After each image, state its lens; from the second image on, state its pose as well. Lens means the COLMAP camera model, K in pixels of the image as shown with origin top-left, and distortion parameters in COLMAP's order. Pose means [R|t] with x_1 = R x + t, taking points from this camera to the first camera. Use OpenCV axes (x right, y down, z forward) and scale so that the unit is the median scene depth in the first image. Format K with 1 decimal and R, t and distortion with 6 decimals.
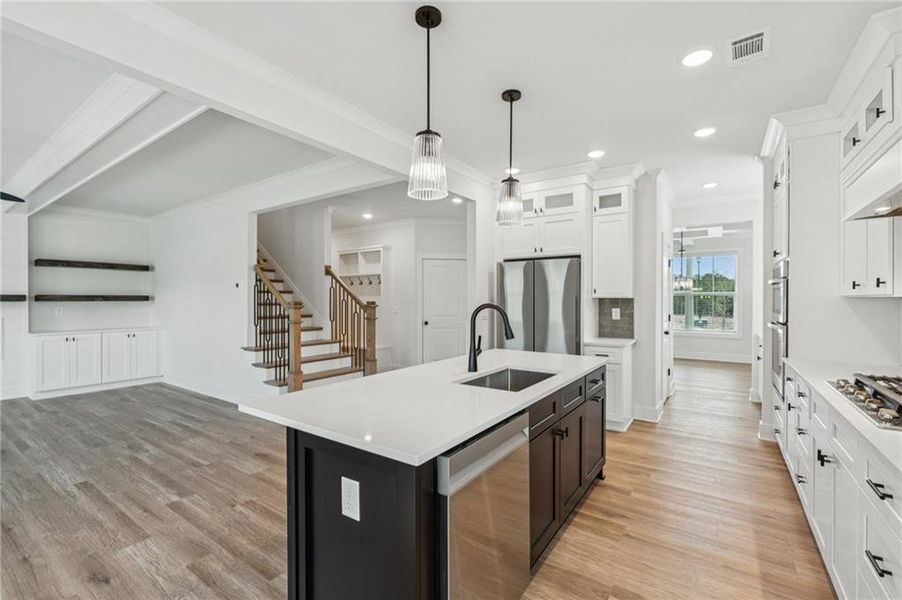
lens RADIAL K [[392.2, 0, 452.6], [0, 392.2, 301.7], [0, 0, 1]] dist [-0.002182, -0.000005]
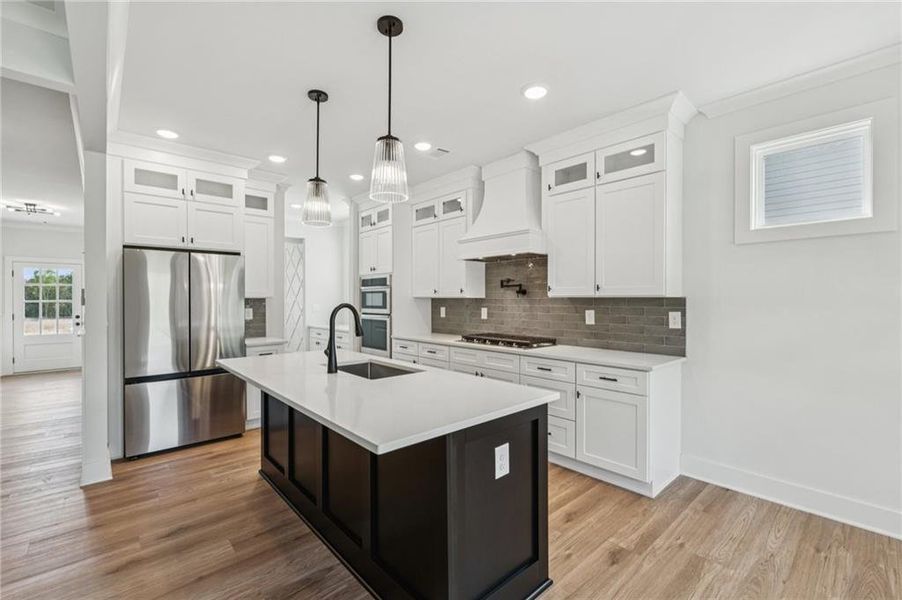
lens RADIAL K [[392.2, 0, 452.6], [0, 392.2, 301.7], [0, 0, 1]] dist [-0.002182, -0.000005]
pose [[0.231057, -0.007614, 0.972910, -0.517768], [0.008542, 0.999947, 0.005797, -0.001821], [-0.972903, 0.006971, 0.231110, 0.300268]]
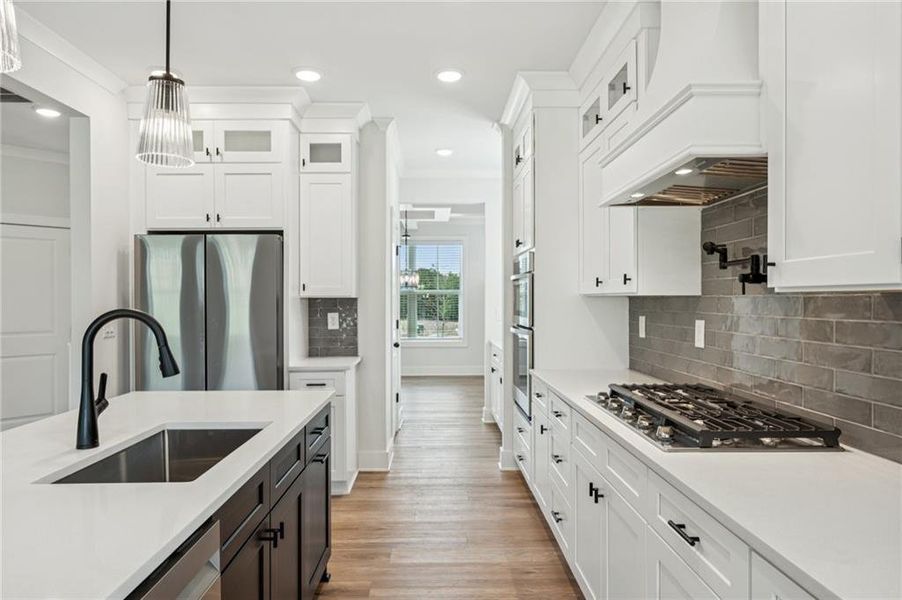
lens RADIAL K [[575.3, 0, 451.0], [0, 575.3, 300.0], [0, 0, 1]] dist [-0.008003, -0.001263]
pose [[0.811965, -0.005096, 0.583684, 0.001738], [0.008776, 0.999955, -0.003479, -0.000323], [-0.583641, 0.007947, 0.811973, 0.087342]]
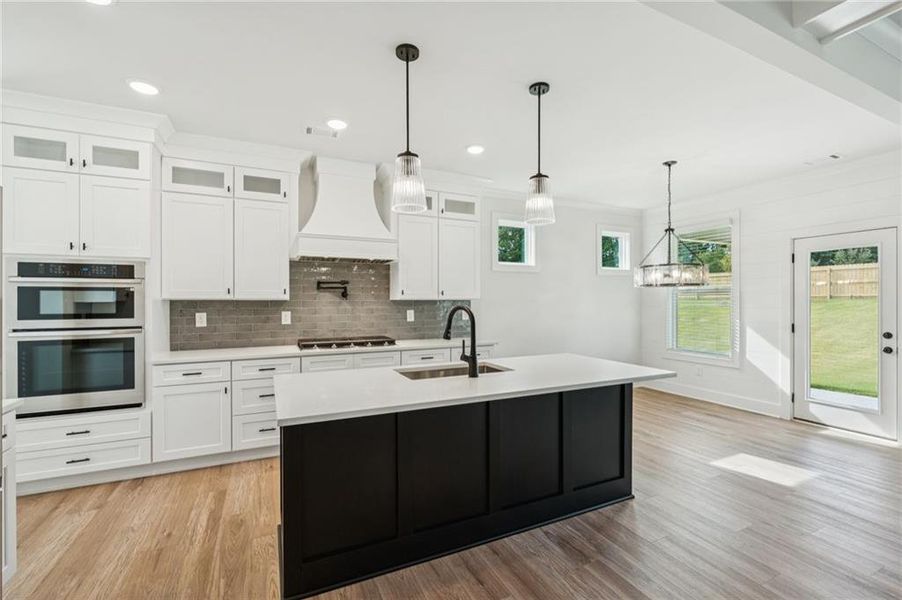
lens RADIAL K [[396.1, 0, 447.5], [0, 396.1, 300.7], [0, 0, 1]] dist [-0.002641, -0.000532]
pose [[-0.865949, -0.000618, 0.500133, -0.228994], [0.003689, 0.999964, 0.007623, -0.010369], [-0.500119, 0.008446, -0.865915, 1.173702]]
